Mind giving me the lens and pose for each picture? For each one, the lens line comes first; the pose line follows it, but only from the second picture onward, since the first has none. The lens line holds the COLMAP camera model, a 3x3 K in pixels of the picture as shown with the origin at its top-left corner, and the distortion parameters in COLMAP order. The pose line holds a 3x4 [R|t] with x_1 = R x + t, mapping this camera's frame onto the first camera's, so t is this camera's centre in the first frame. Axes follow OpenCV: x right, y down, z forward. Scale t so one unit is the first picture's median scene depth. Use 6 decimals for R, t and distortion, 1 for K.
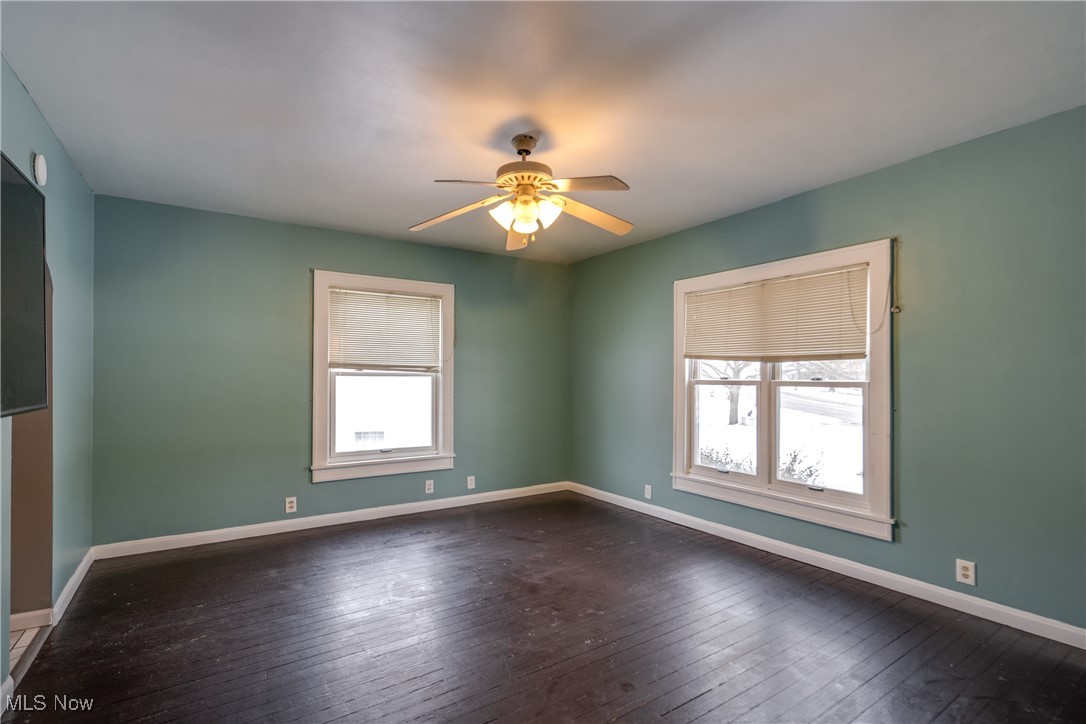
lens RADIAL K [[501.4, 0, 544.0], [0, 501.4, 372.2], [0, 0, 1]] dist [-0.002175, -0.000341]
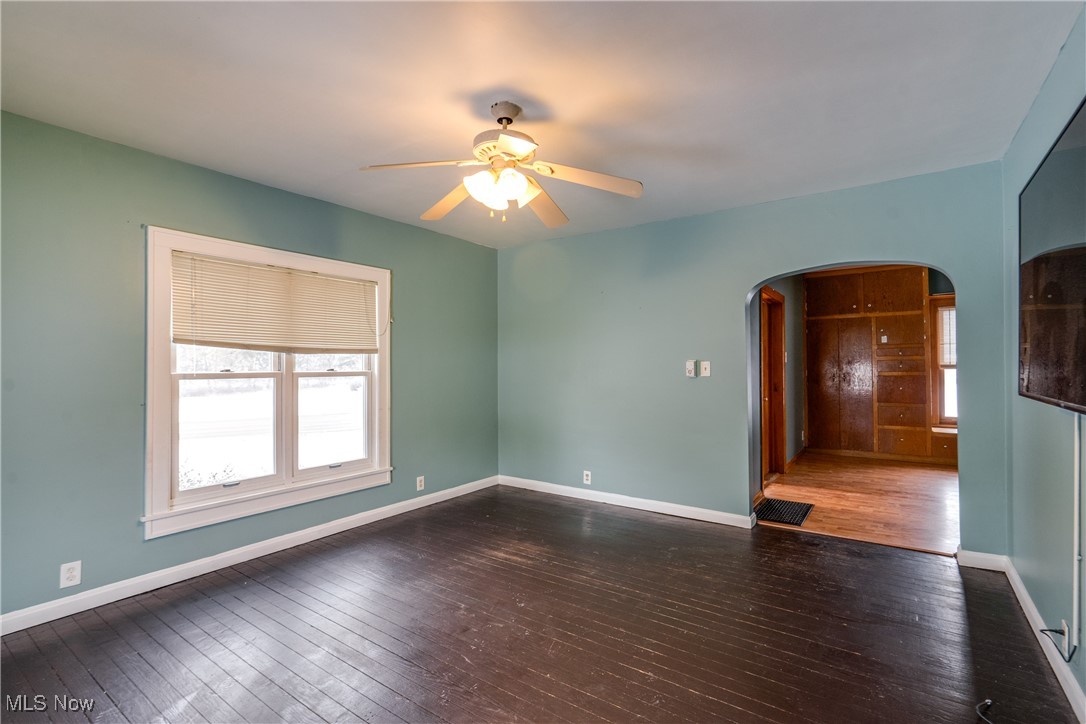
lens RADIAL K [[500.1, 0, 541.9], [0, 500.1, 358.9], [0, 0, 1]] dist [-0.001647, 0.000395]
pose [[-0.347158, 0.010094, 0.937752, -0.645639], [-0.004170, 0.999916, -0.012306, 0.001137], [-0.937797, -0.008182, -0.347087, 0.889763]]
